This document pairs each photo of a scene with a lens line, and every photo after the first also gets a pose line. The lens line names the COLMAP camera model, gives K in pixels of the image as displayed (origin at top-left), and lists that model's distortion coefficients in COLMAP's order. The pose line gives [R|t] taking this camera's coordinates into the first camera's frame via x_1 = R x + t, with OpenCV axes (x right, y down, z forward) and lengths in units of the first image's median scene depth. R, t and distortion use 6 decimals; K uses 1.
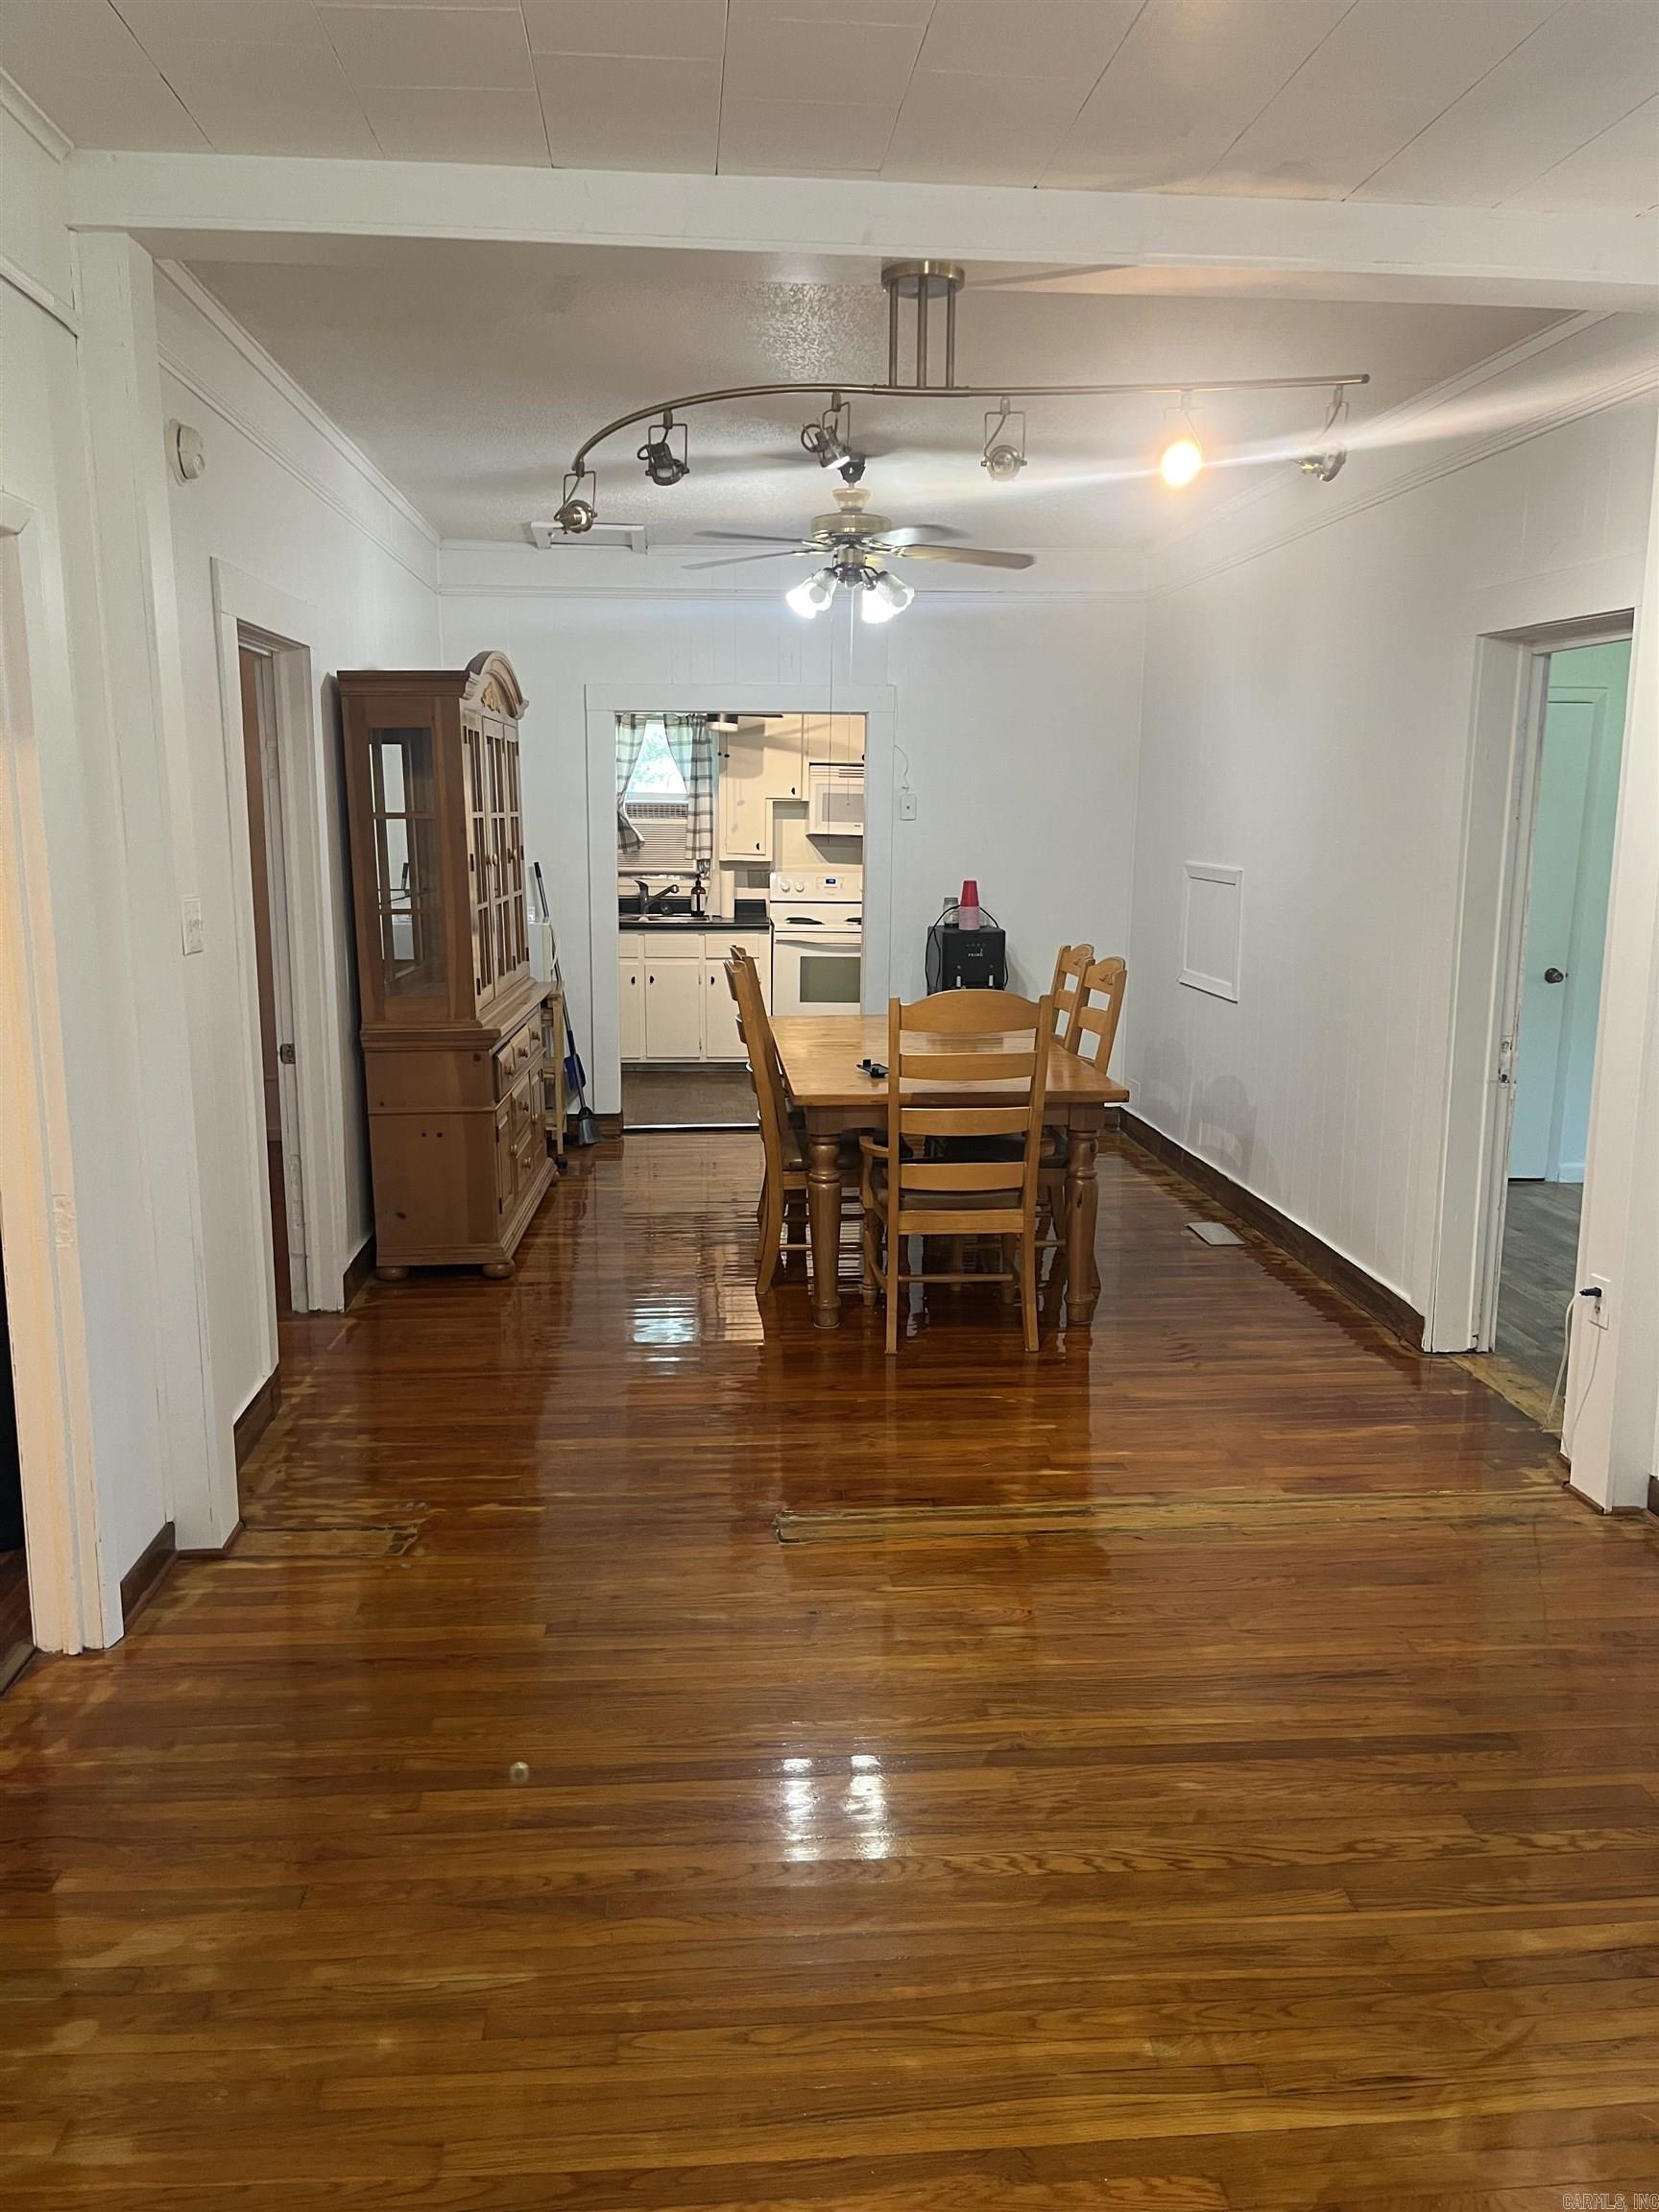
lens RADIAL K [[1661.7, 0, 830.9], [0, 1661.7, 1130.0], [0, 0, 1]] dist [0.074900, -0.092909]
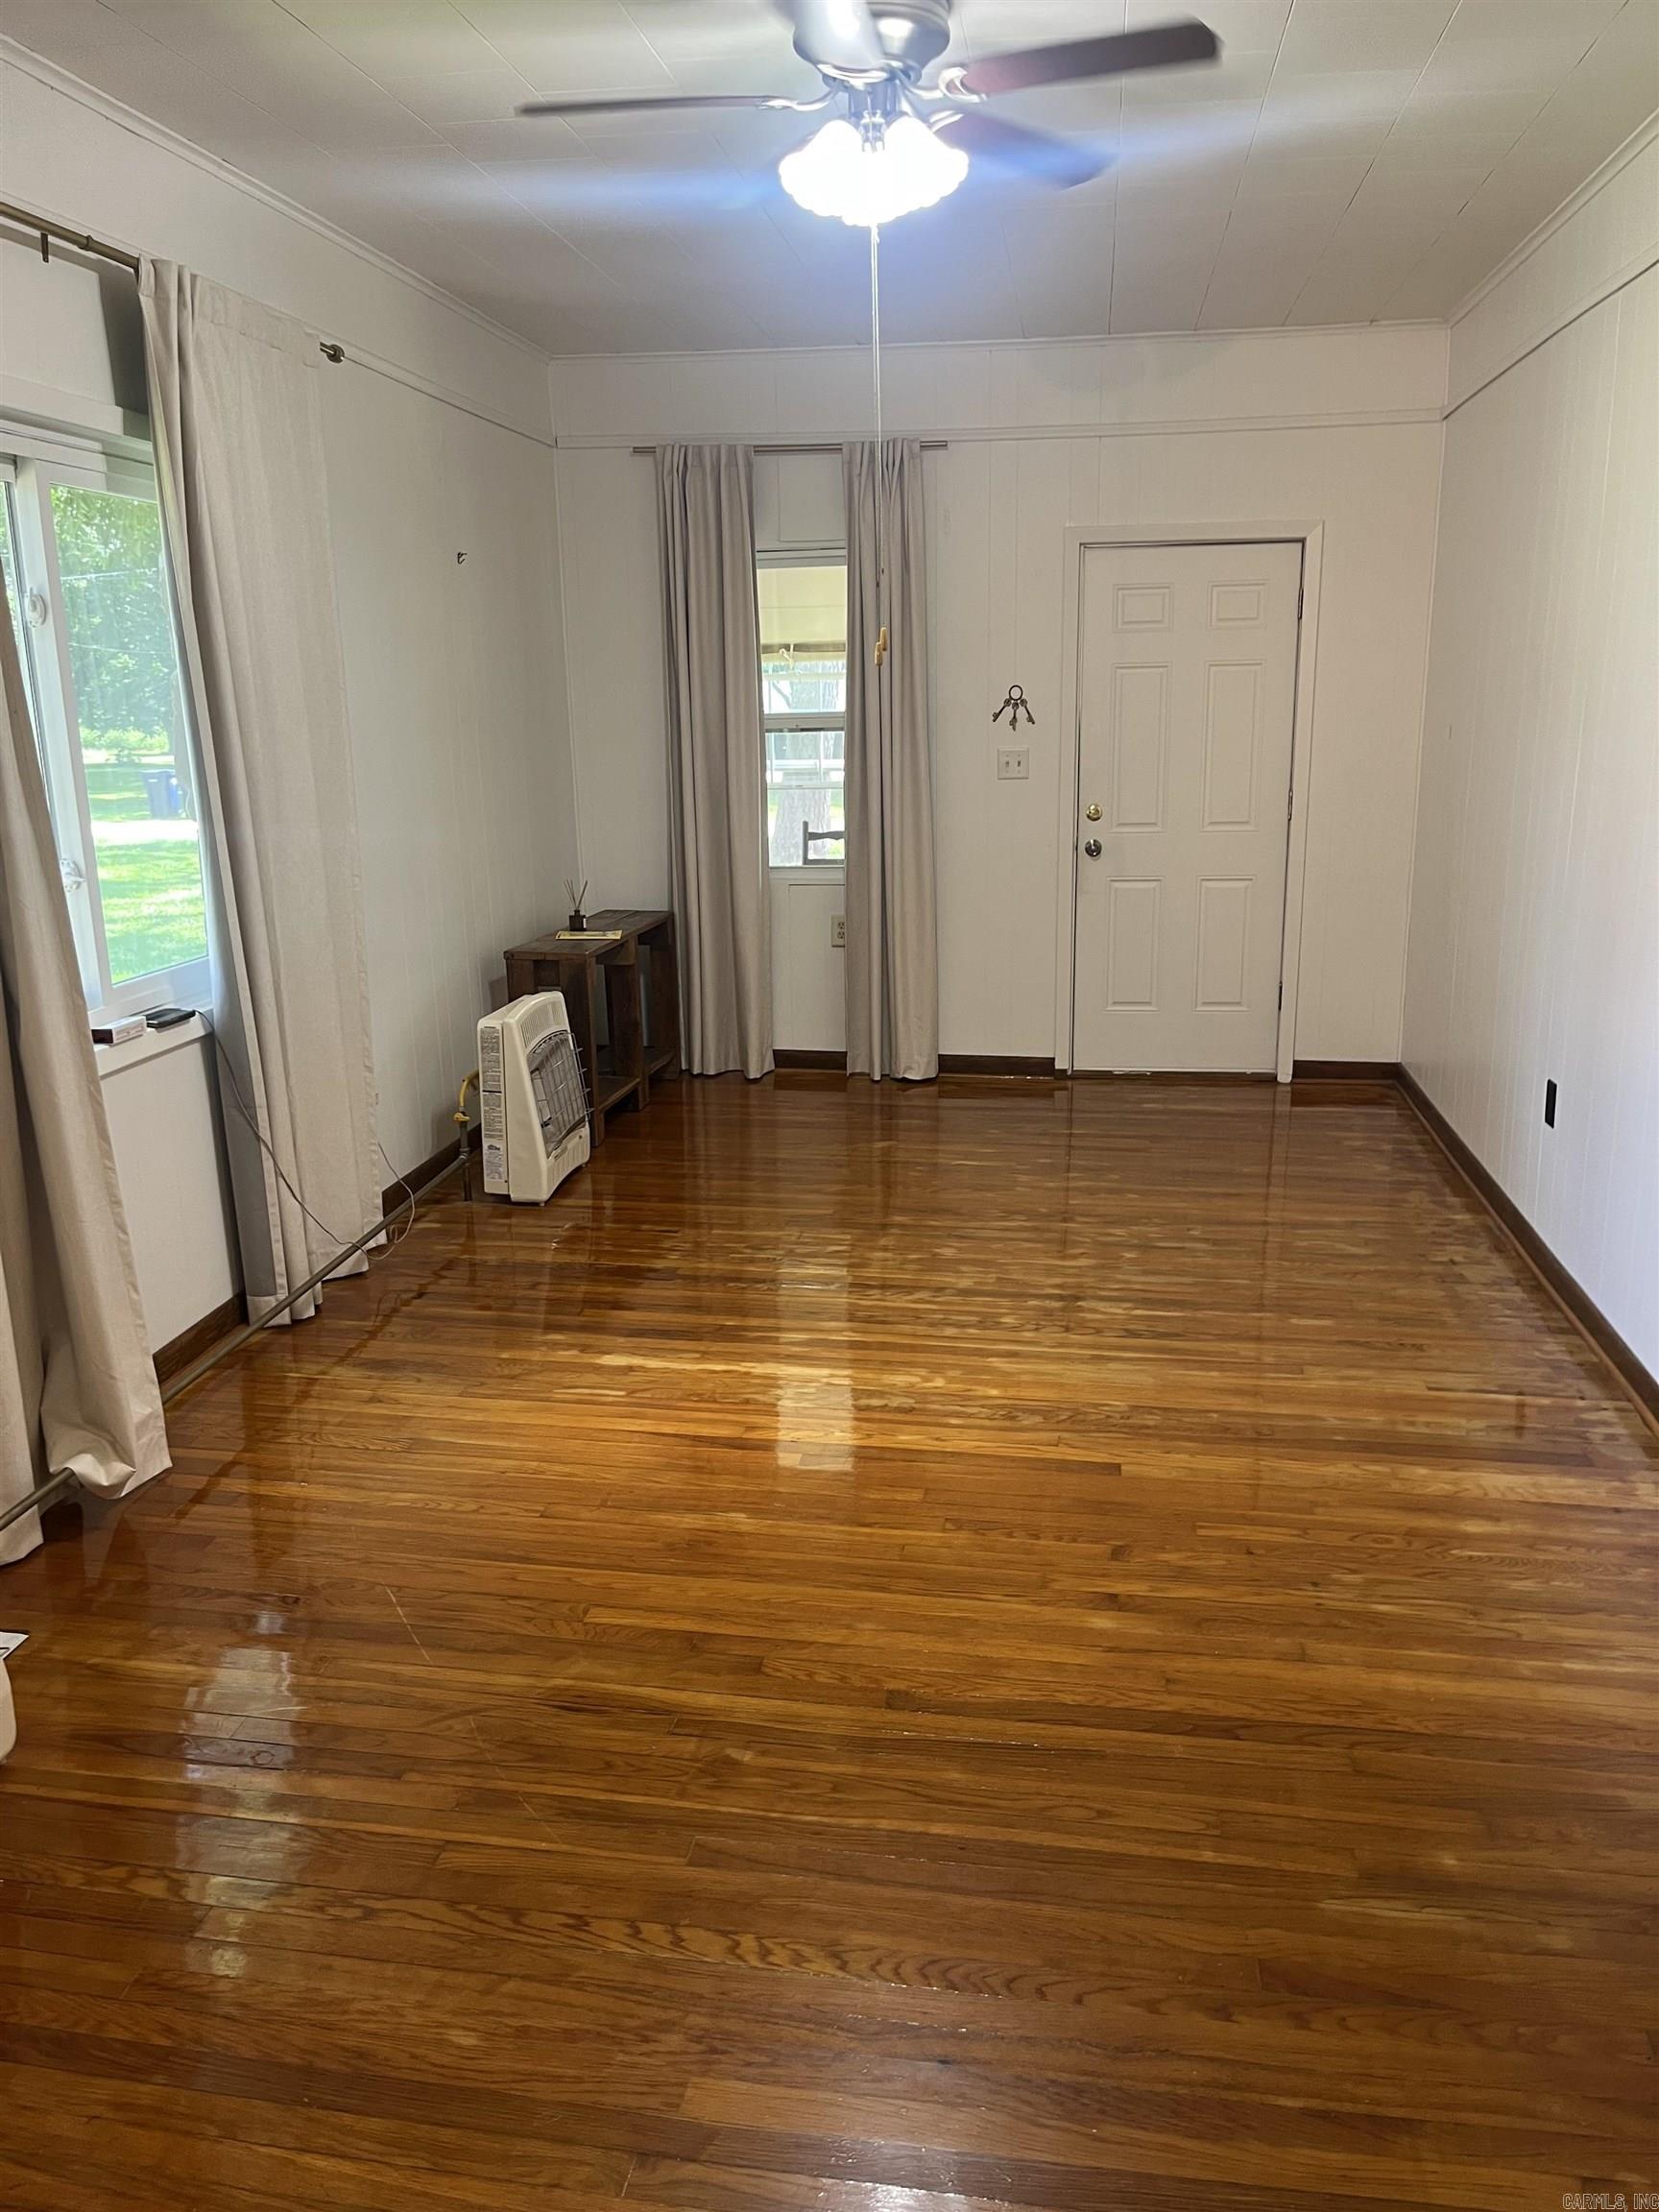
lens RADIAL K [[1661.7, 0, 831.8], [0, 1661.7, 1112.5], [0, 0, 1]] dist [0.074900, -0.092909]
pose [[-0.972356, -0.050182, 0.228045, -0.041339], [0.052158, 0.905278, 0.421606, -0.129402], [-0.227601, 0.421846, -0.877635, 0.694400]]
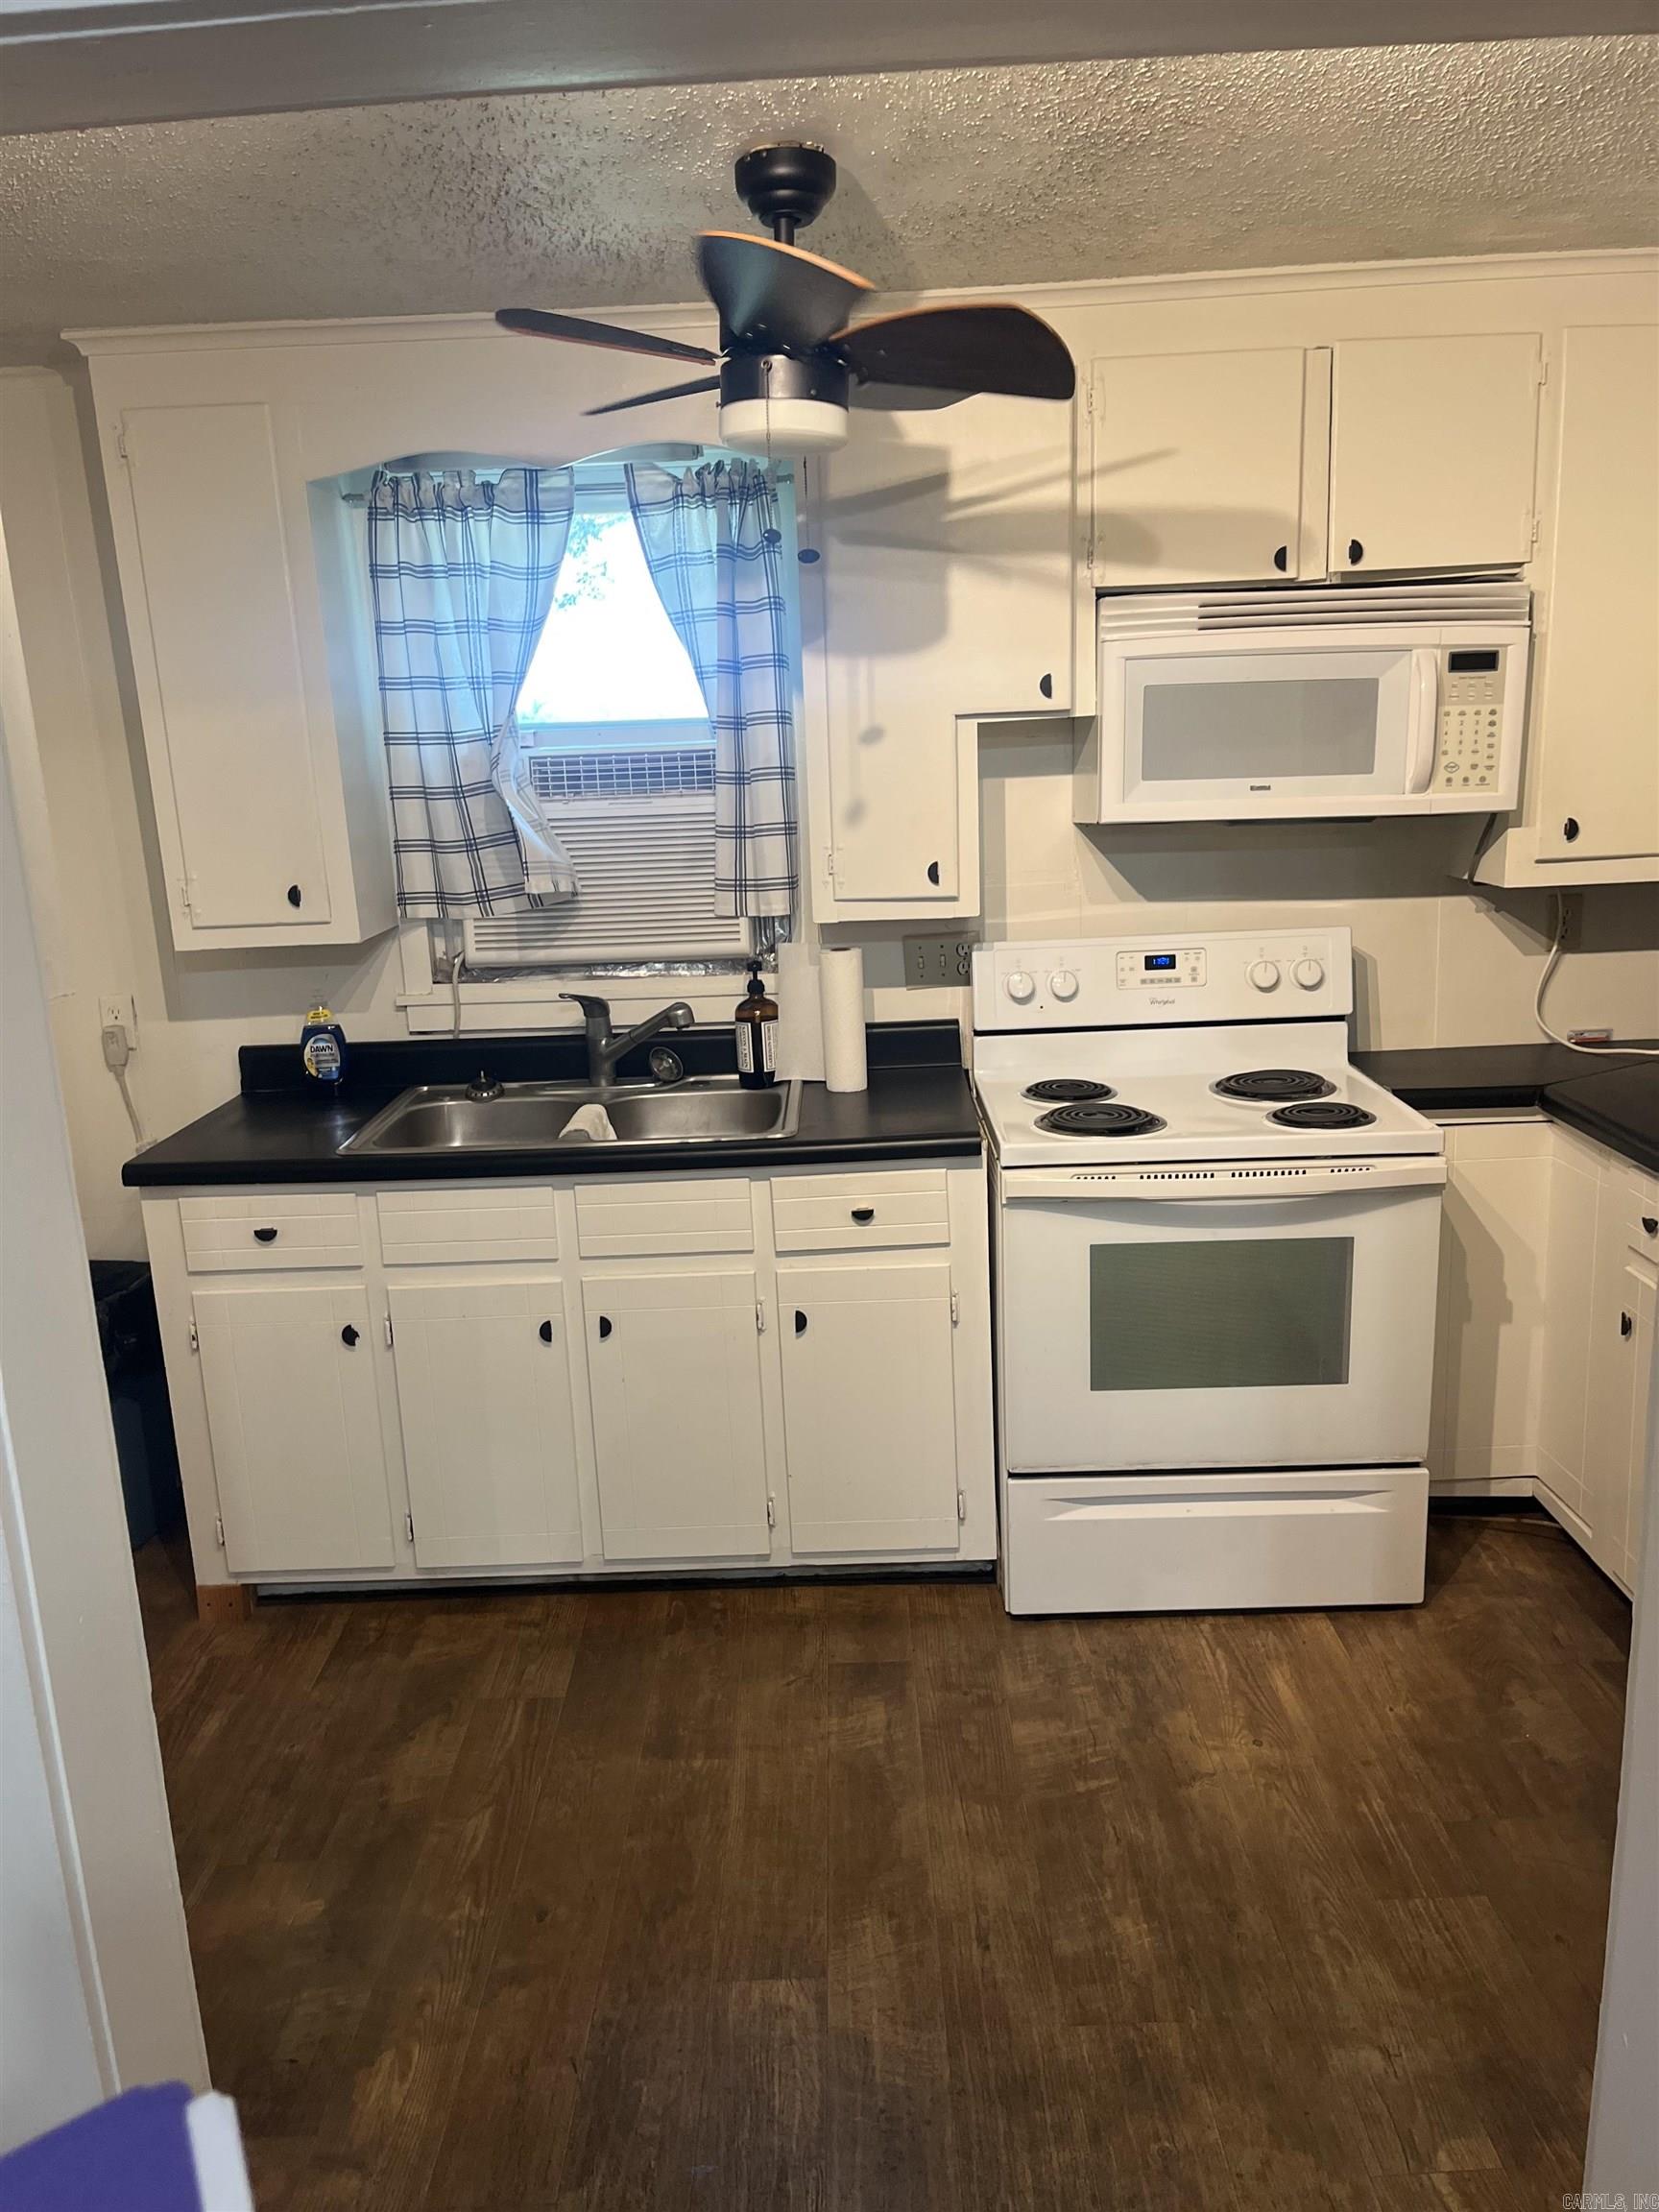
lens RADIAL K [[1661.7, 0, 824.5], [0, 1661.7, 1128.1], [0, 0, 1]] dist [0.074900, -0.092909]
pose [[0.993396, -0.029922, -0.110765, -0.053348], [0.033870, 0.998850, 0.033938, -0.230563], [0.109622, -0.037465, 0.993267, 1.181177]]
